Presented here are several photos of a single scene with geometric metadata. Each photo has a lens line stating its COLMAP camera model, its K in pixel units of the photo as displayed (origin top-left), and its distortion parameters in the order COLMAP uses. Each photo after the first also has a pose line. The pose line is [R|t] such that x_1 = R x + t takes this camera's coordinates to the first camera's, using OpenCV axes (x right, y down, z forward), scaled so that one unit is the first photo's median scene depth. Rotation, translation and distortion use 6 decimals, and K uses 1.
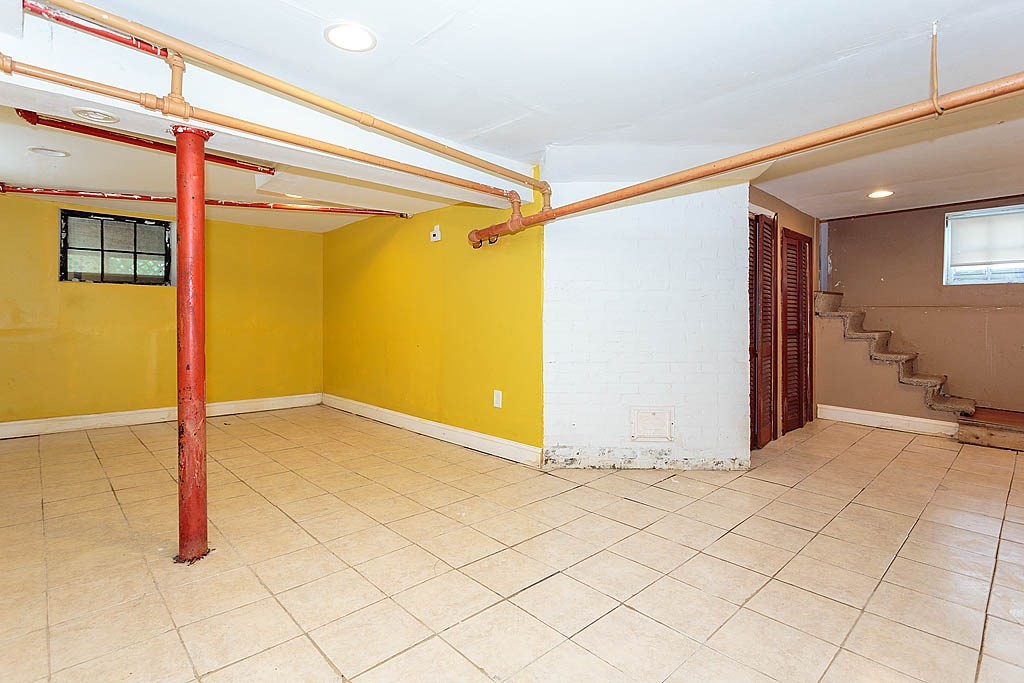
lens RADIAL K [[504.4, 0, 514.8], [0, 504.4, 331.0], [0, 0, 1]] dist [0.007663, 0.000724]
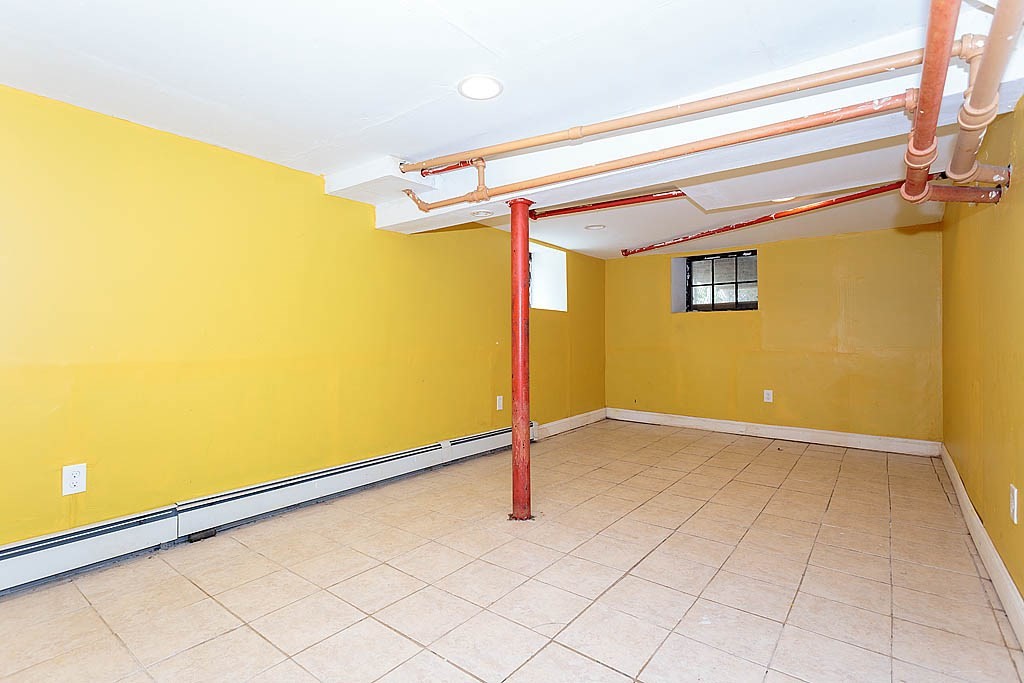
lens RADIAL K [[504.4, 0, 520.6], [0, 504.4, 345.9], [0, 0, 1]] dist [0.007663, 0.000724]
pose [[0.132018, 0.007954, -0.991215, 0.448181], [-0.022966, 0.999724, 0.004964, -0.009778], [0.990981, 0.022108, 0.132164, 0.531485]]
